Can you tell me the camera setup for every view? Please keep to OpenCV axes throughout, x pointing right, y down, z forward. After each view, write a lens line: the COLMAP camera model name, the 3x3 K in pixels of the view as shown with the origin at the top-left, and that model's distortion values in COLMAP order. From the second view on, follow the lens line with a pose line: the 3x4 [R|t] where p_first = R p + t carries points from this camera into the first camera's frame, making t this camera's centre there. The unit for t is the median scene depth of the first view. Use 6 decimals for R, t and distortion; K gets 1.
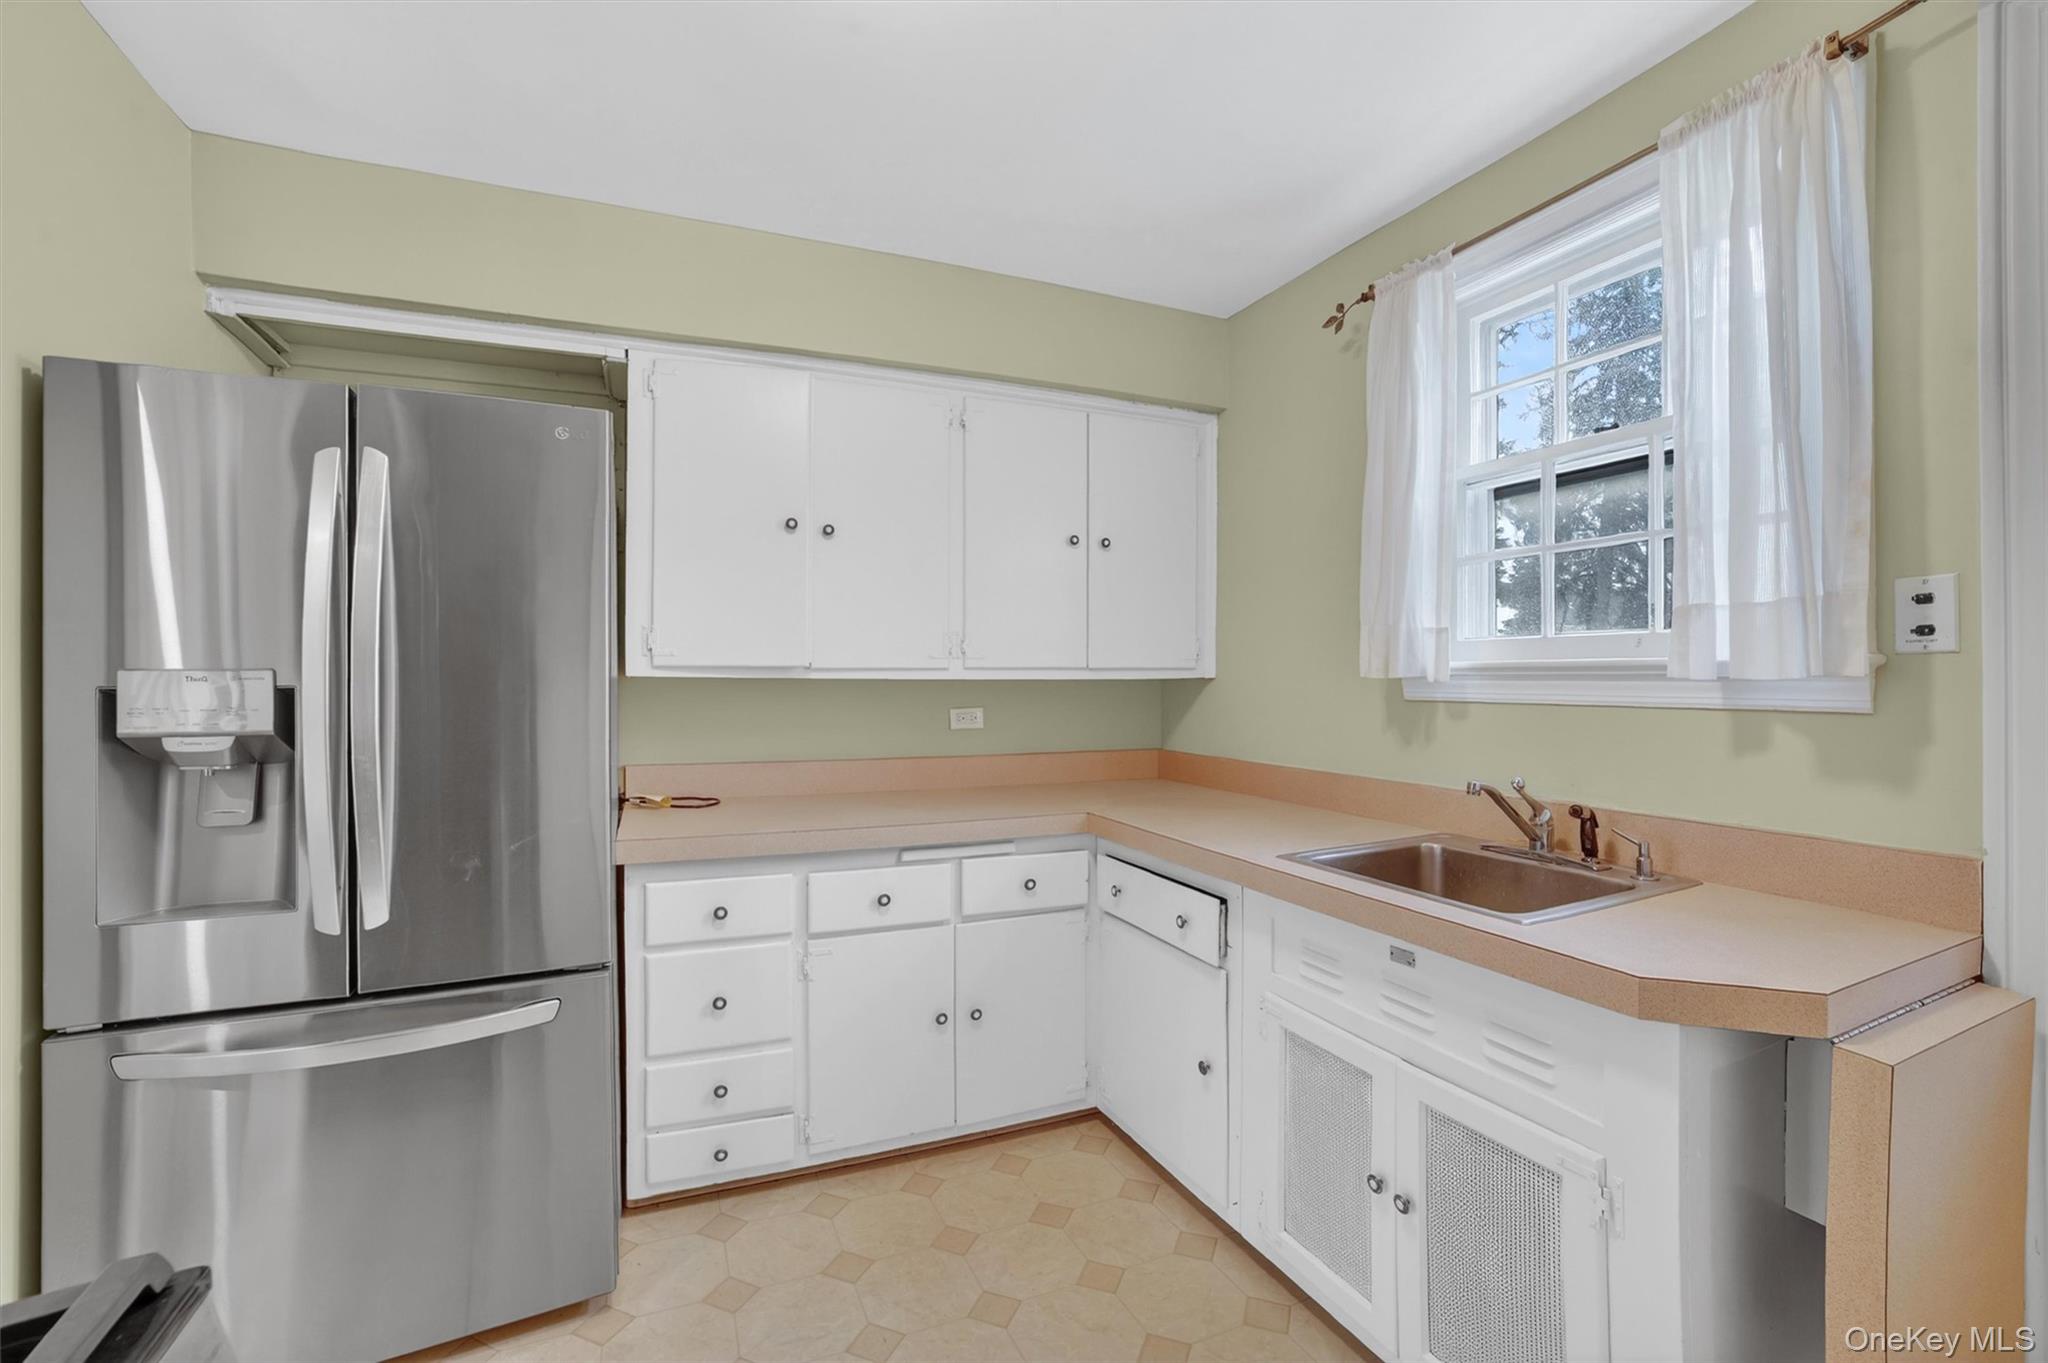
lens RADIAL K [[891.5, 0, 1005.3], [0, 891.5, 677.3], [0, 0, 1]] dist [-0.034782, 0.006499]
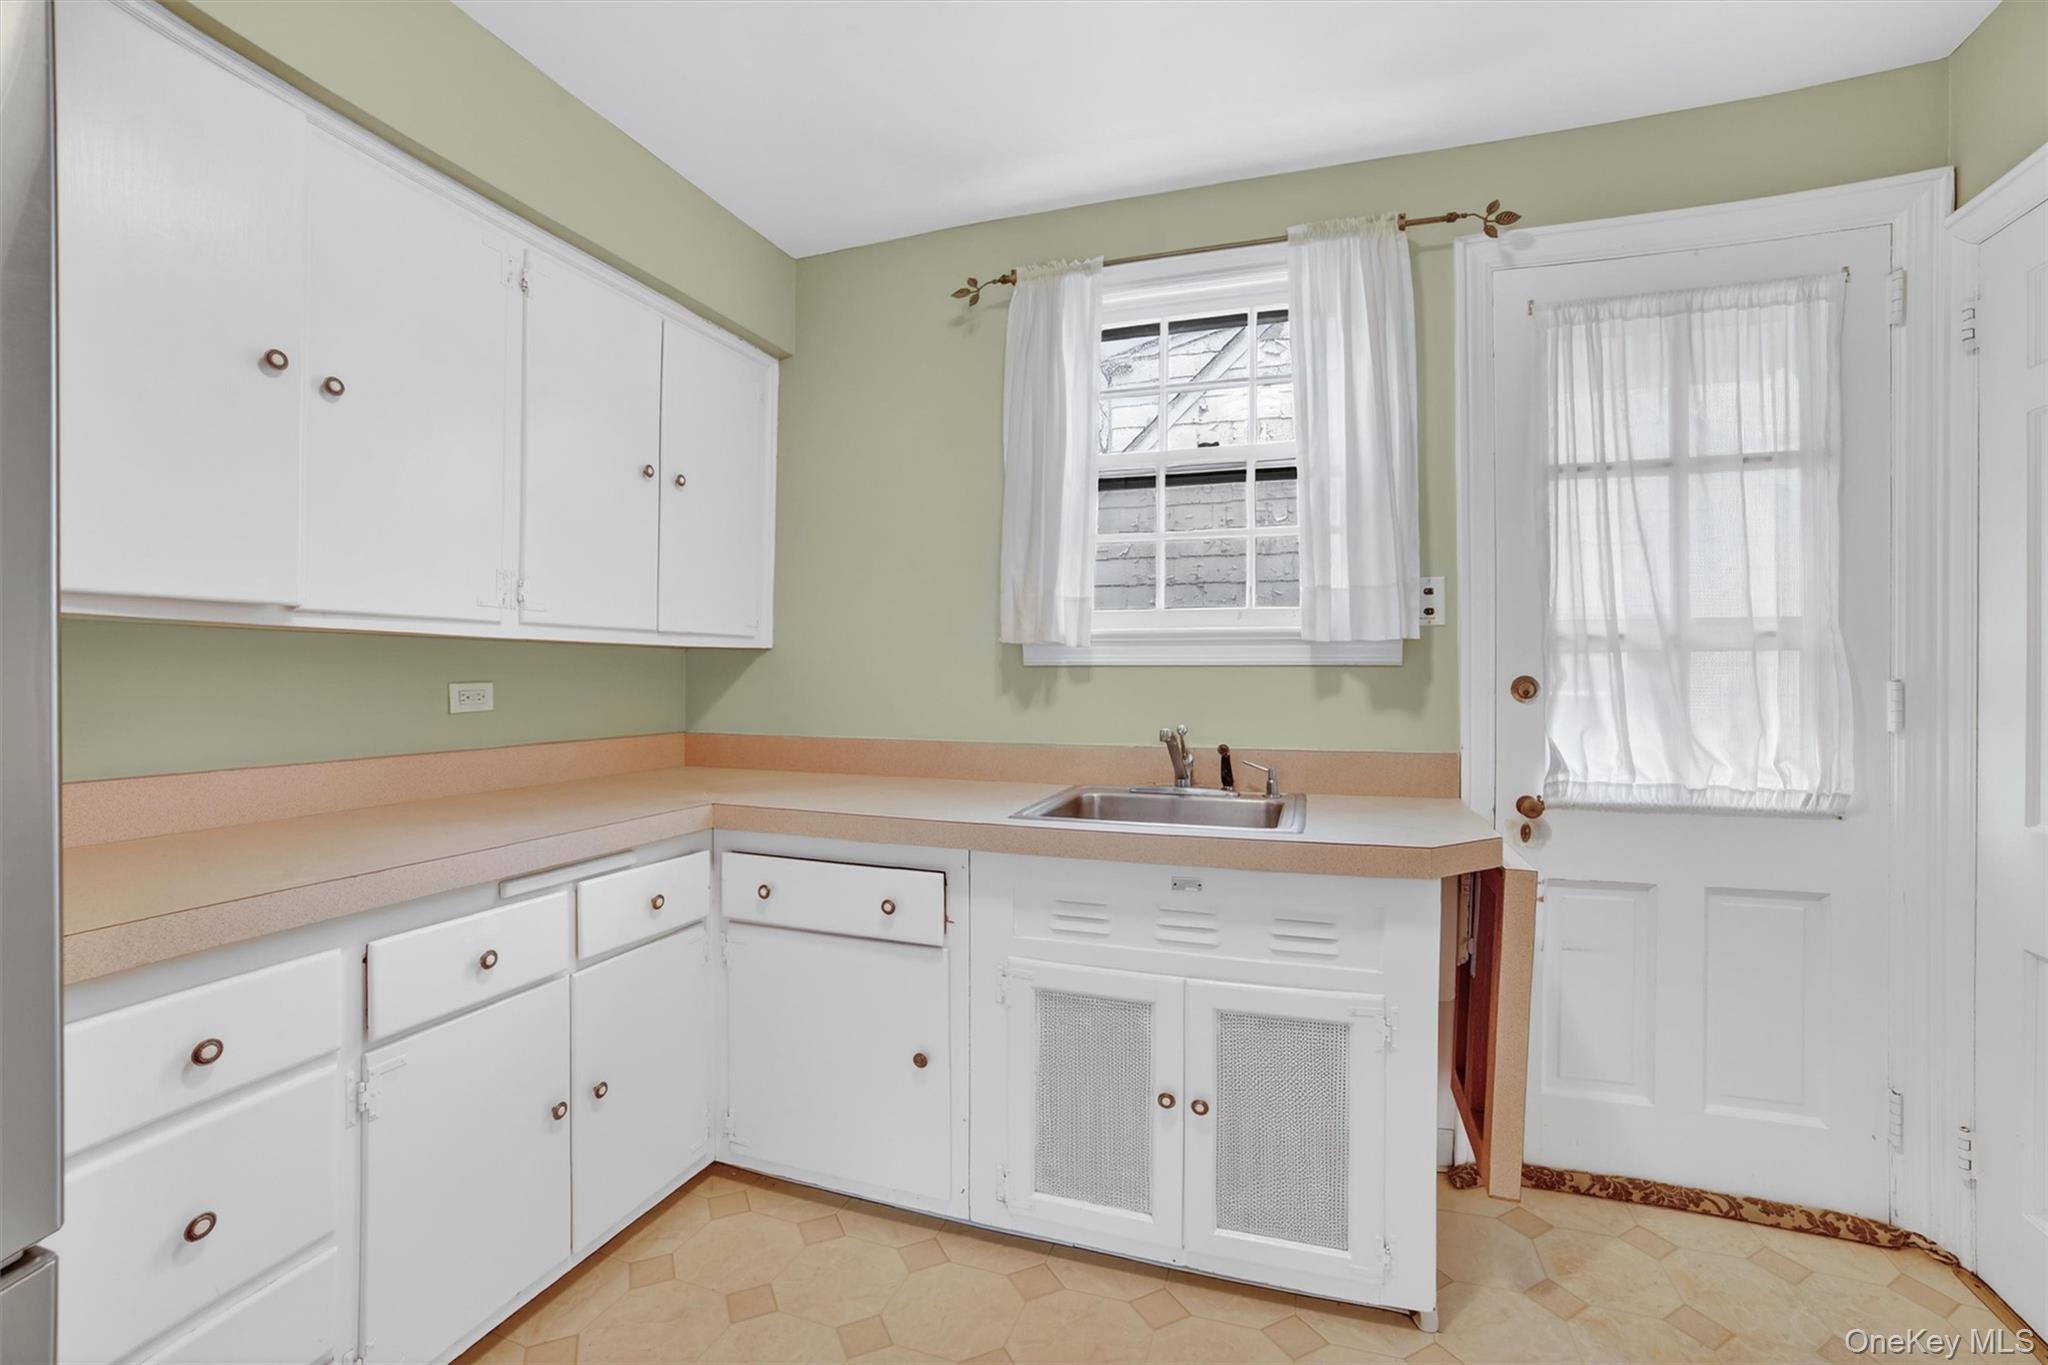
lens RADIAL K [[891.5, 0, 978.8], [0, 891.5, 681.3], [0, 0, 1]] dist [-0.034782, 0.006499]
pose [[0.691482, -0.002222, 0.722390, -0.365270], [-0.002706, 0.999980, 0.005667, 0.038118], [-0.722389, -0.005873, 0.691462, 0.289043]]
